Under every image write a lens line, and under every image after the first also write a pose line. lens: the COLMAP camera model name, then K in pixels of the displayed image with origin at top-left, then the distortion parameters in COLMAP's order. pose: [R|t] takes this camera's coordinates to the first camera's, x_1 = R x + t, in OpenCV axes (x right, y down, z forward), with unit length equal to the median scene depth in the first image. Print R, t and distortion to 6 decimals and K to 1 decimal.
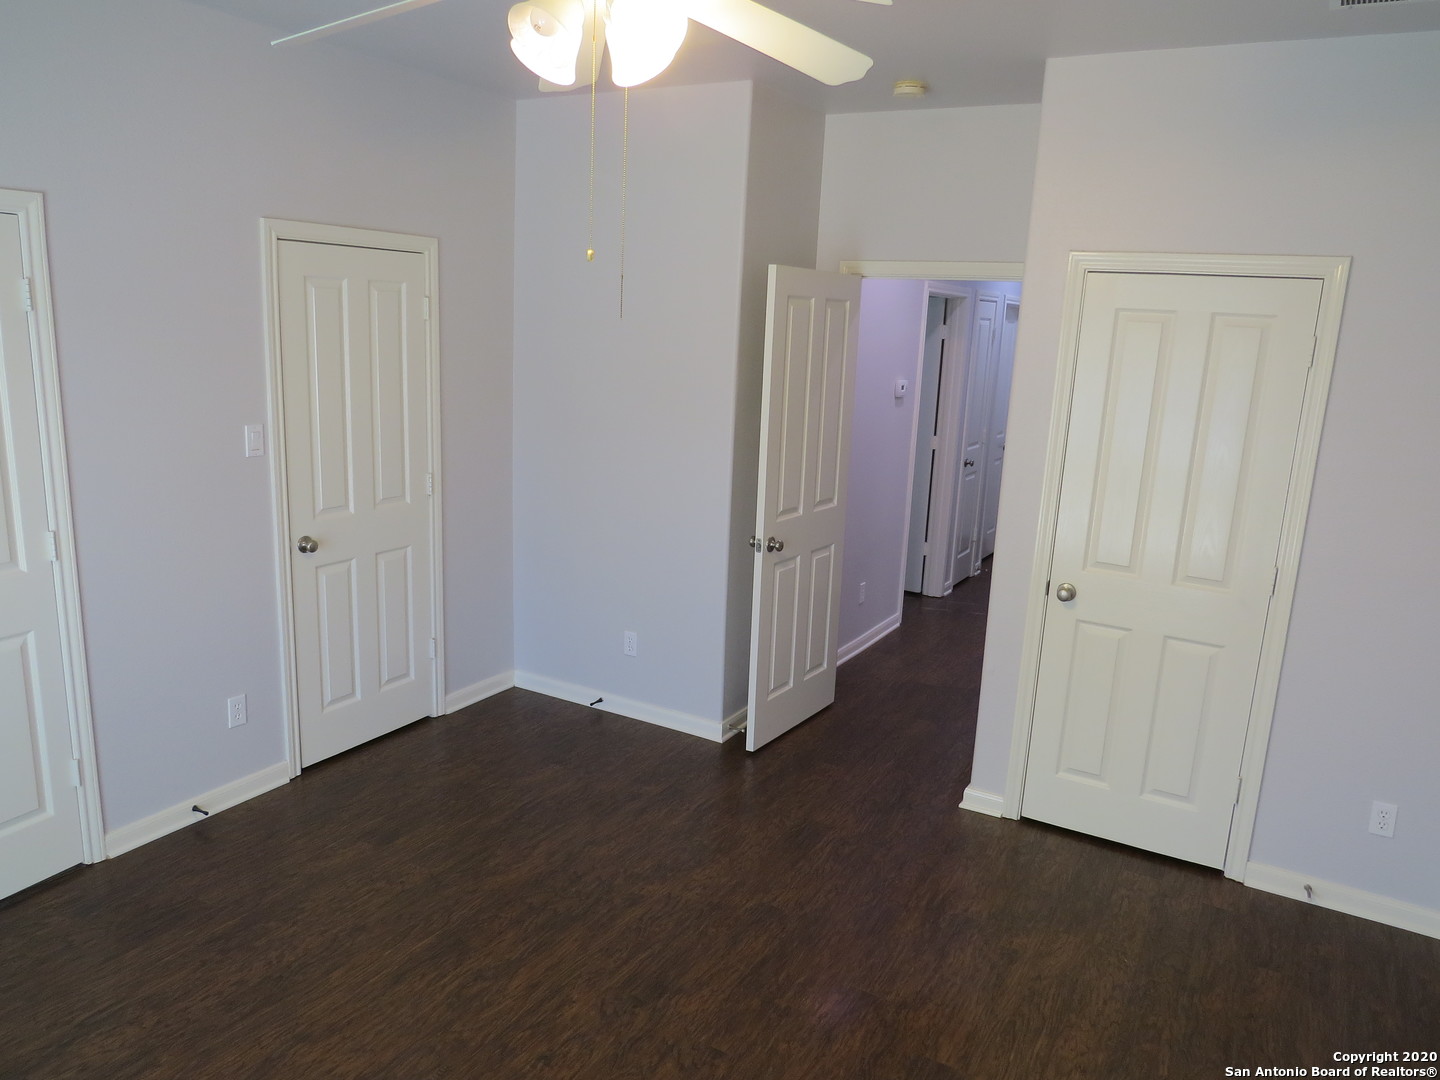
lens RADIAL K [[1026.1, 0, 719.1], [0, 1026.1, 546.0], [0, 0, 1]] dist [-0.025973, 0.013959]
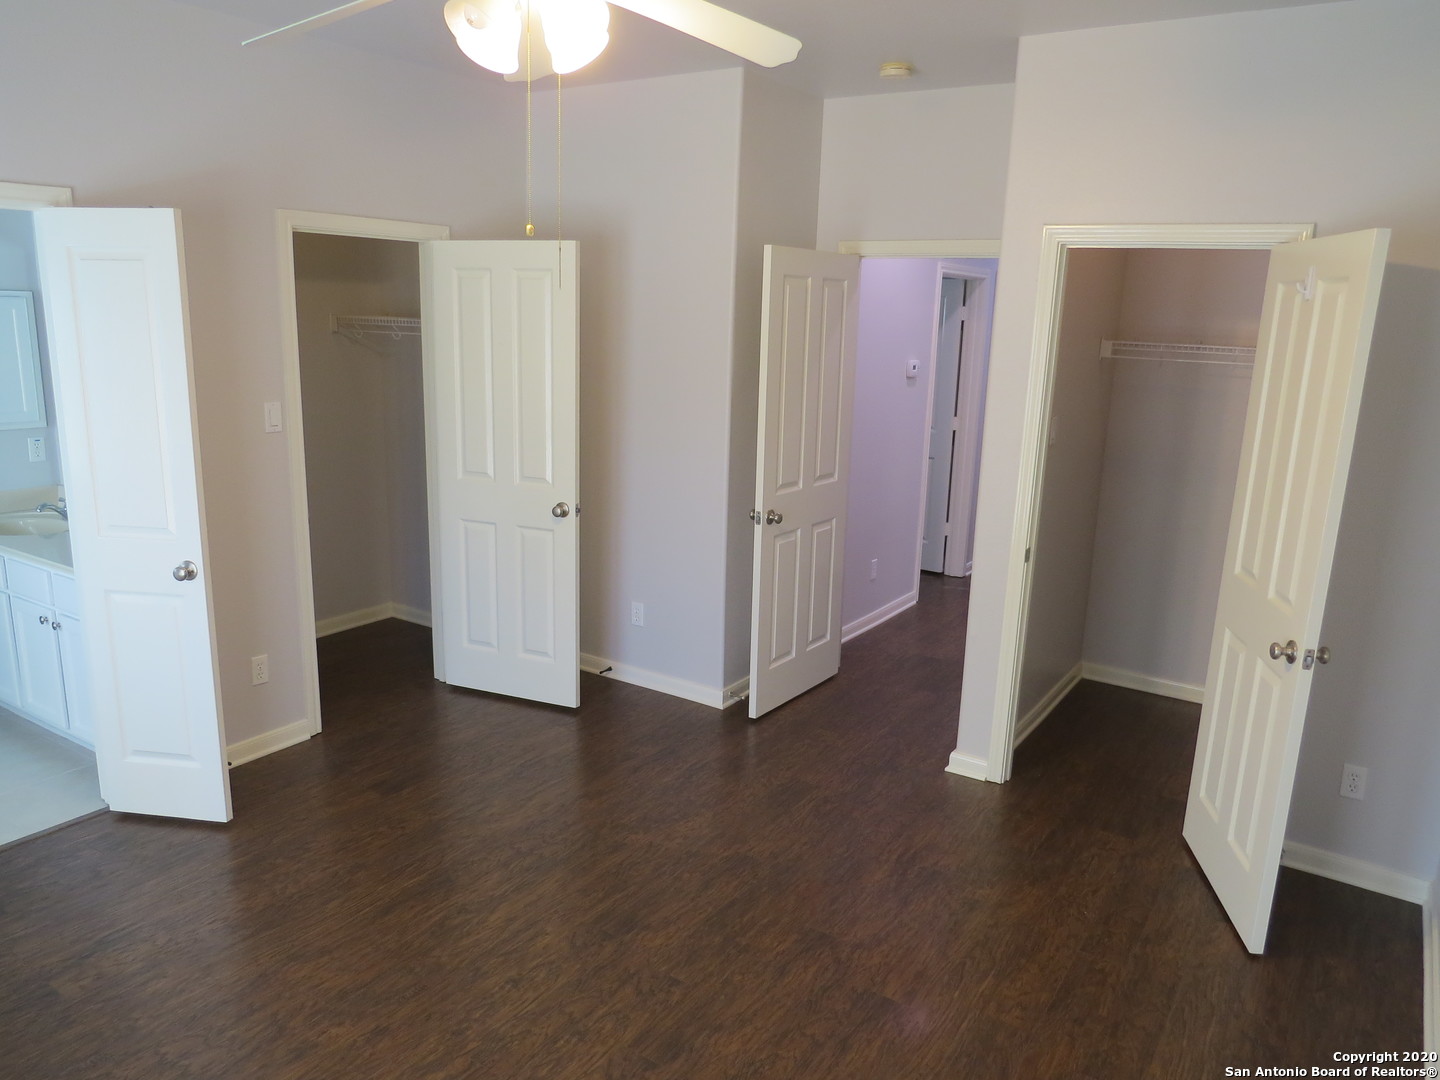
lens RADIAL K [[1026.1, 0, 715.3], [0, 1026.1, 540.5], [0, 0, 1]] dist [-0.025973, 0.013959]
pose [[0.998081, 0.000903, -0.061912, 0.083412], [-0.000753, 0.999997, 0.002453, 0.027056], [0.061914, -0.002401, 0.998079, -0.046208]]
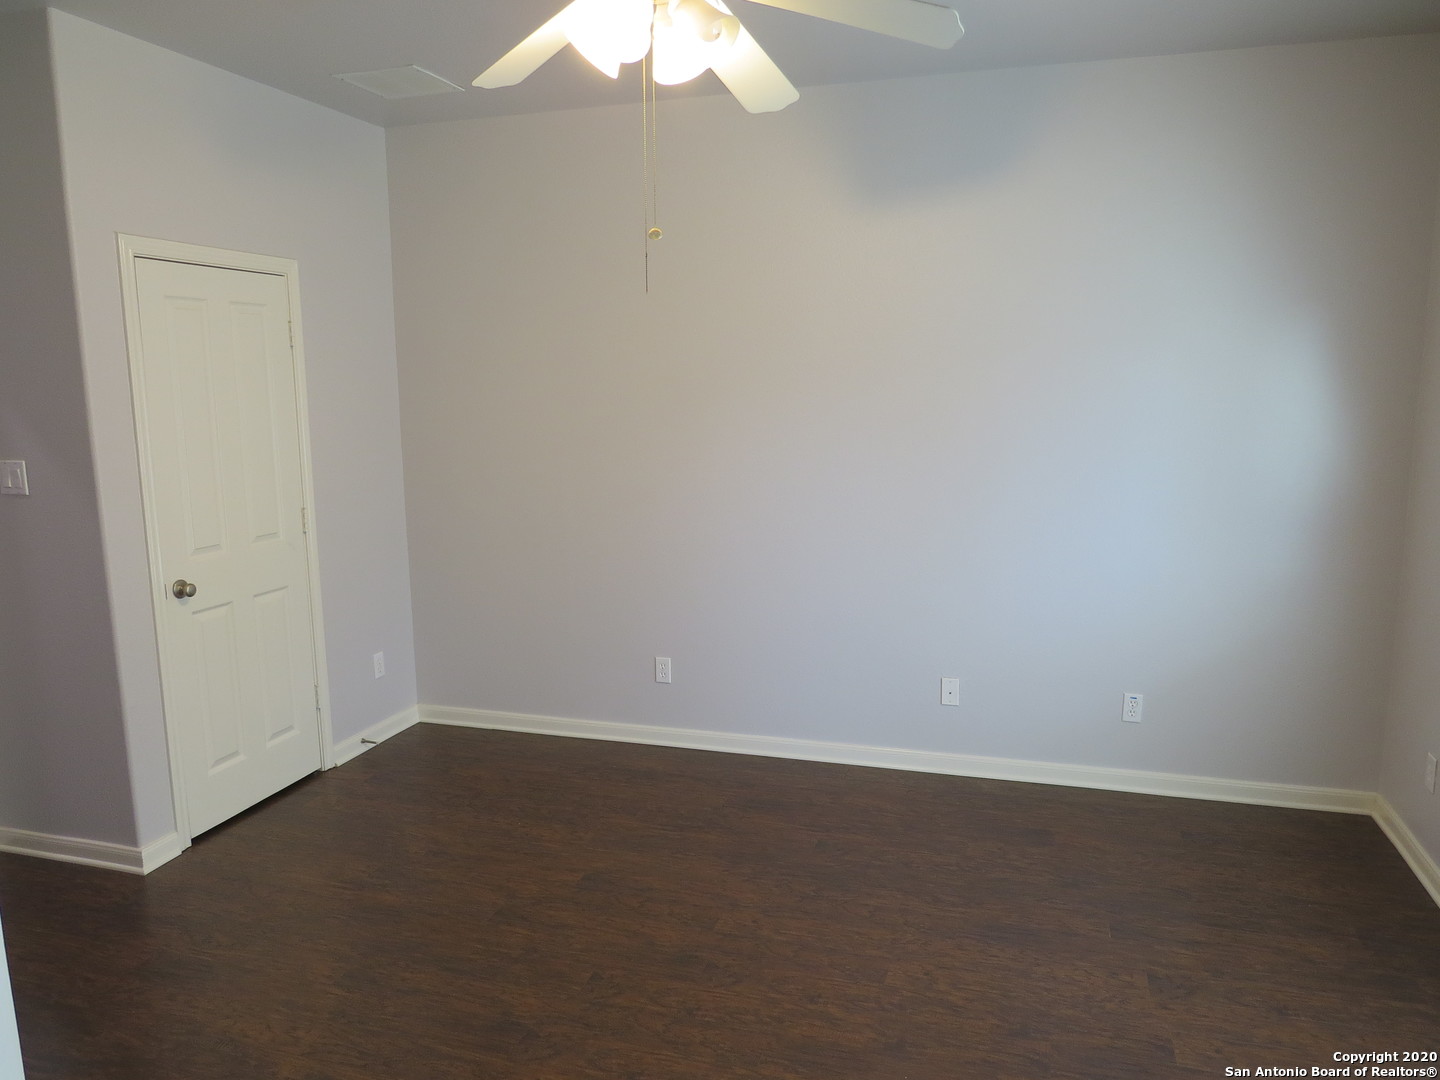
lens RADIAL K [[1026.1, 0, 726.8], [0, 1026.1, 543.0], [0, 0, 1]] dist [-0.025973, 0.013959]
pose [[-0.232772, -0.196785, 0.952414, -0.768699], [0.210315, 0.945956, 0.246852, -0.139493], [-0.949518, 0.257767, -0.178805, 0.742384]]
